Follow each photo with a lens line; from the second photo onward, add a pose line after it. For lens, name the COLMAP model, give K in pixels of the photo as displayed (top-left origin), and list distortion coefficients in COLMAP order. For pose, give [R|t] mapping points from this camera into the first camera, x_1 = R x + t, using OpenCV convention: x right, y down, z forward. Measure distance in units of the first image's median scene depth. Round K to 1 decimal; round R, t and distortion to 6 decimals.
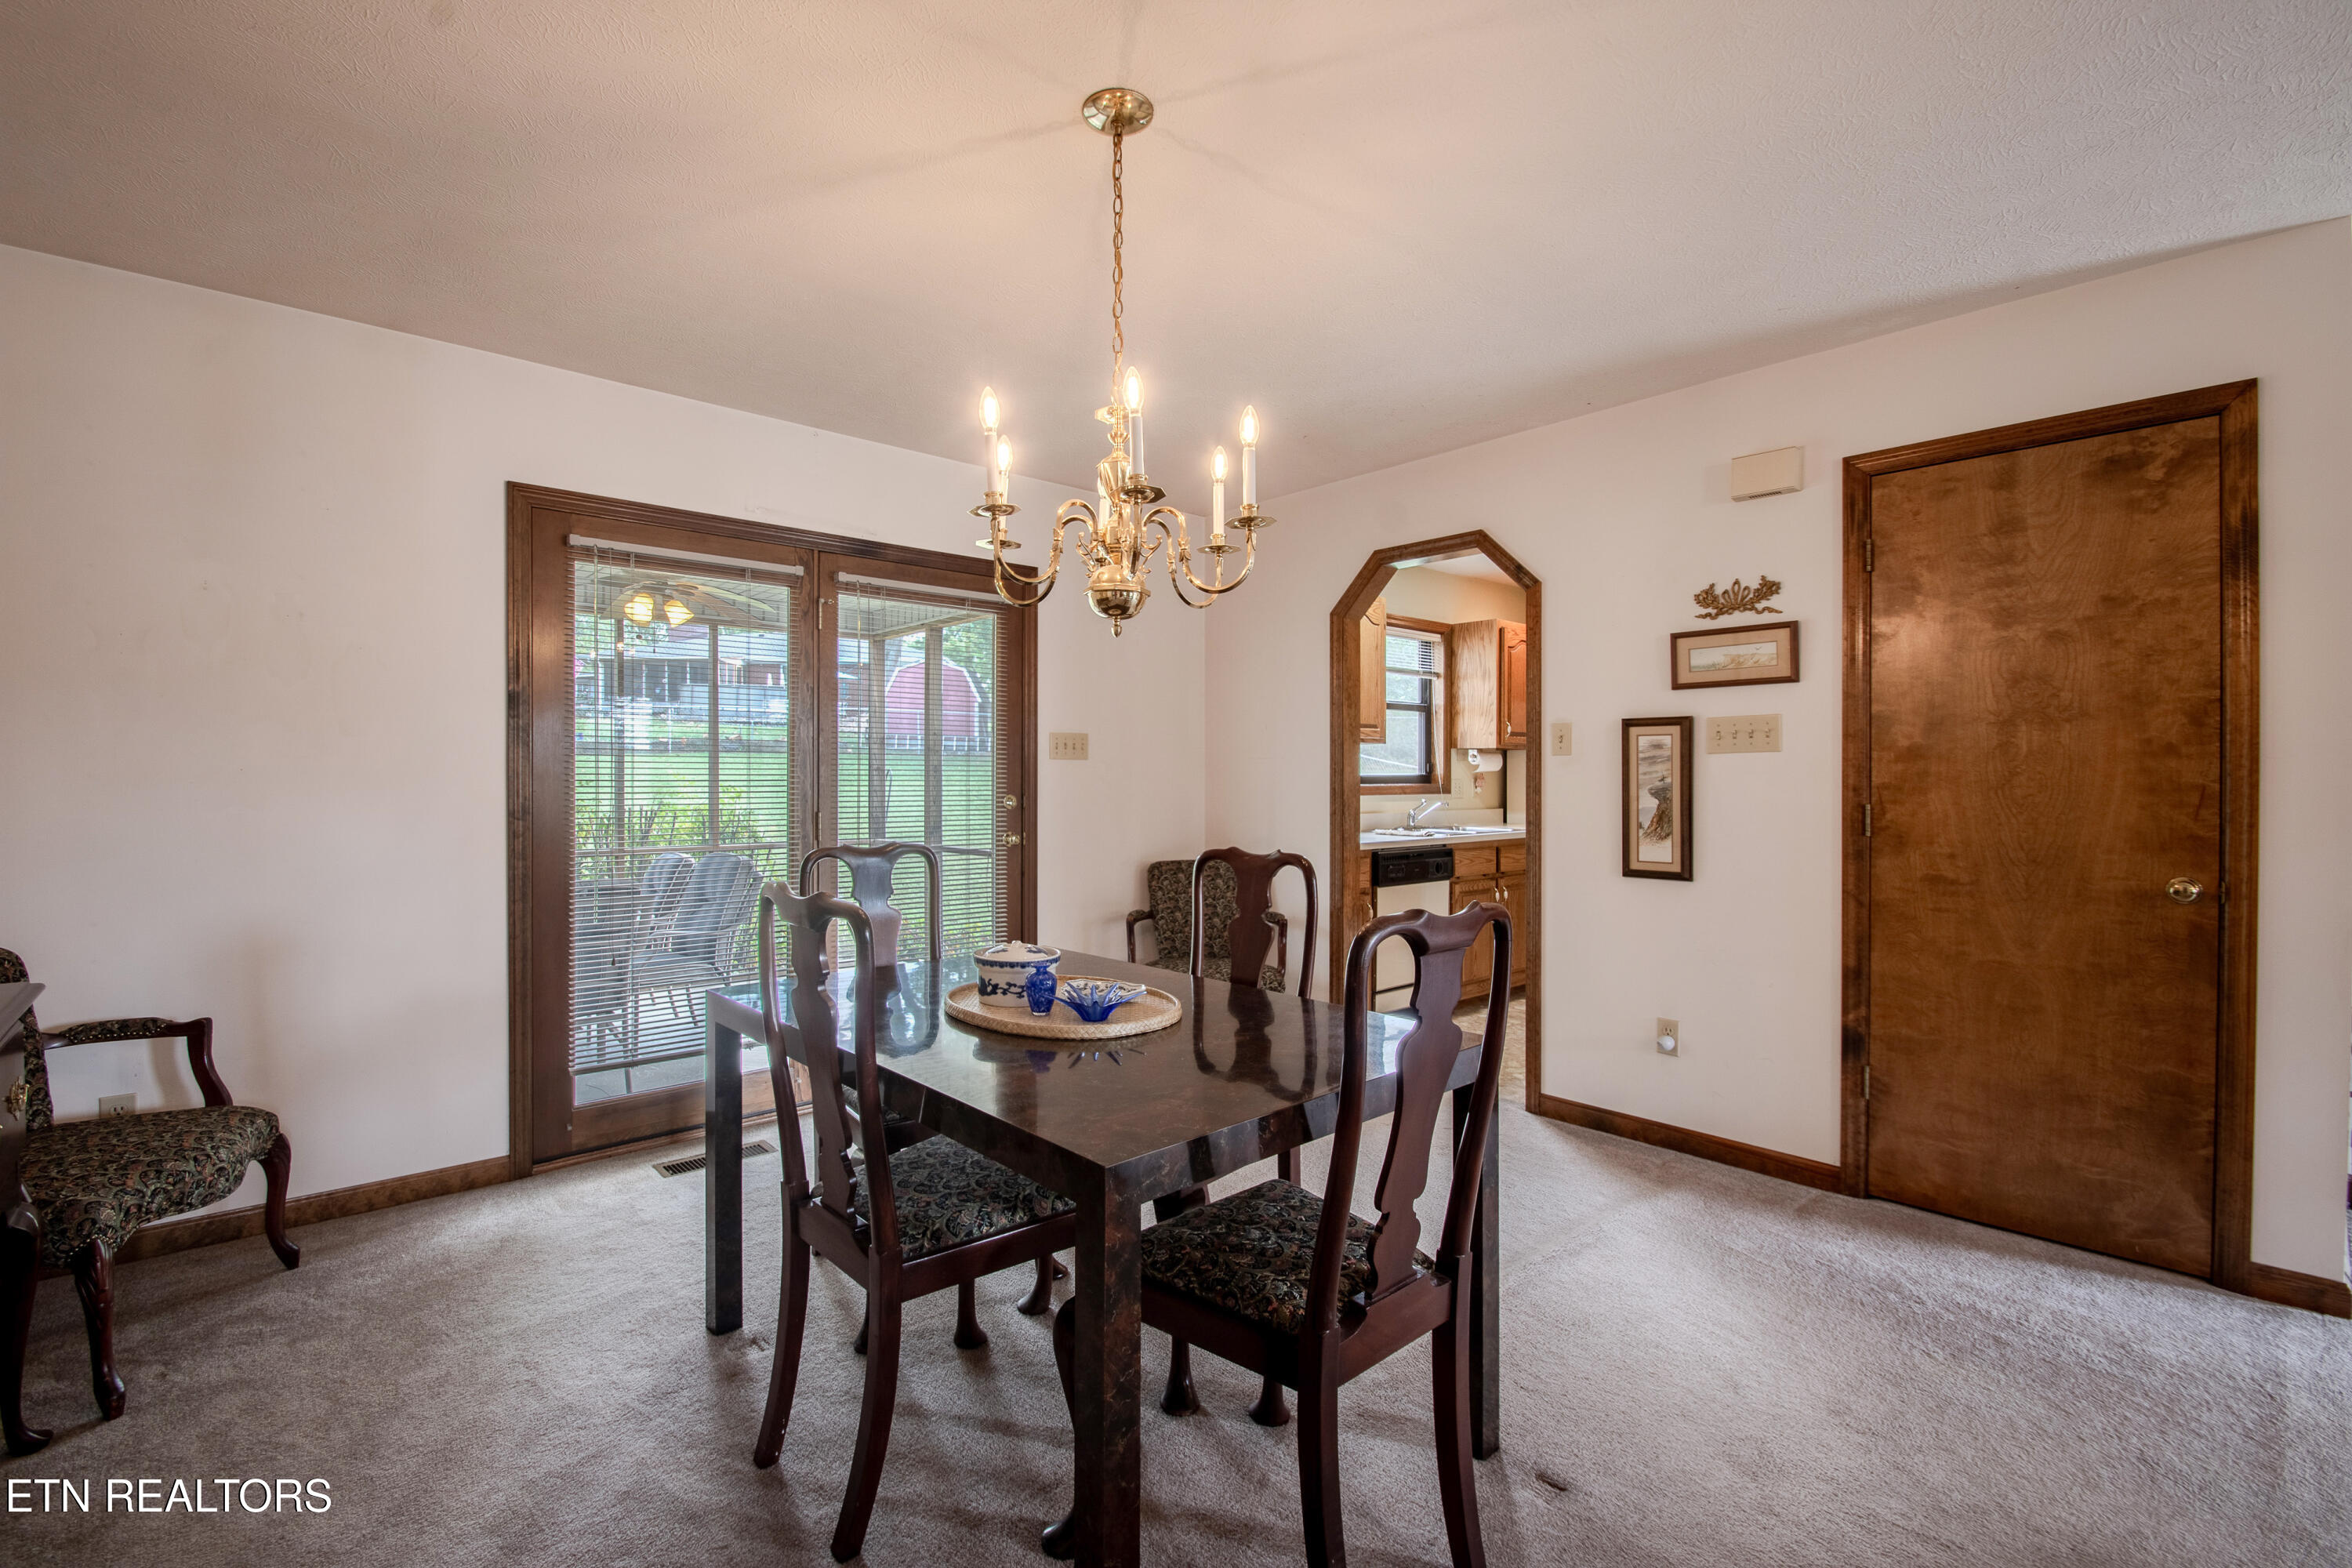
lens RADIAL K [[1039.1, 0, 1155.2], [0, 1039.1, 779.3], [0, 0, 1]] dist [0.000814, -0.005805]
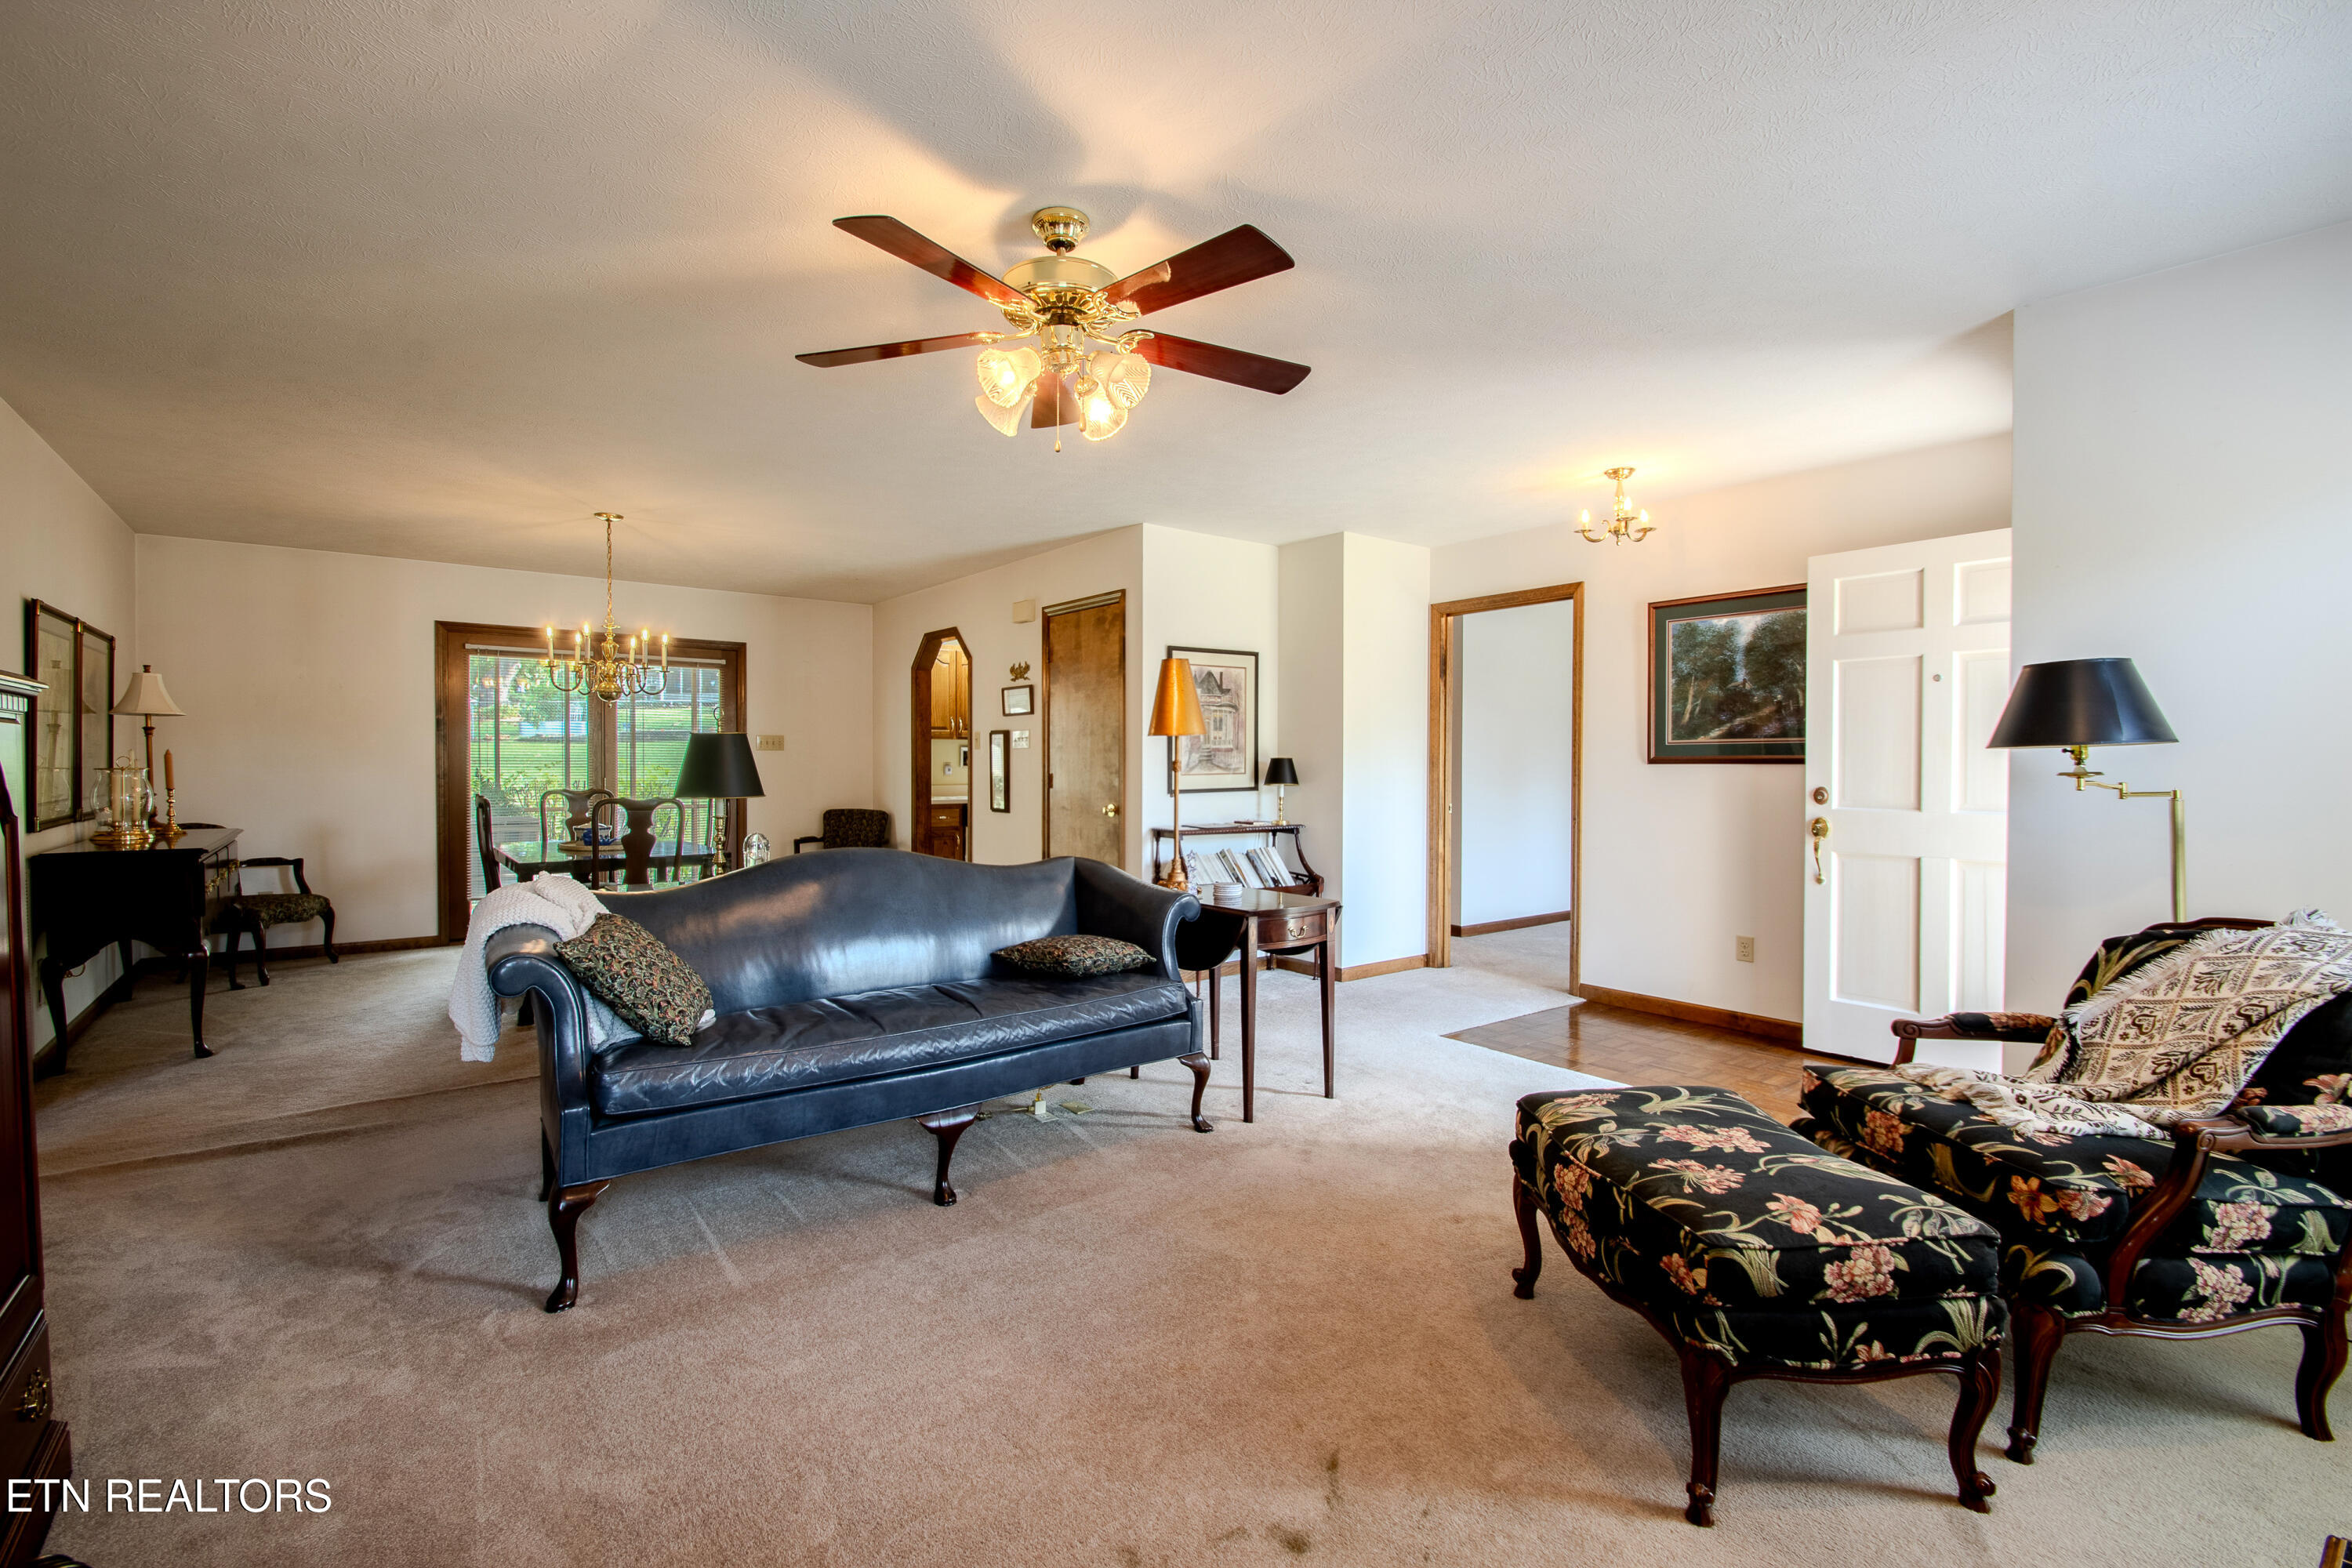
lens RADIAL K [[1039.1, 0, 1134.4], [0, 1039.1, 760.9], [0, 0, 1]] dist [0.000814, -0.005805]
pose [[0.996751, 0.006215, -0.080304, 1.022776], [-0.006530, 0.999972, -0.003657, 0.003516], [0.080279, 0.004169, 0.996764, -1.058231]]
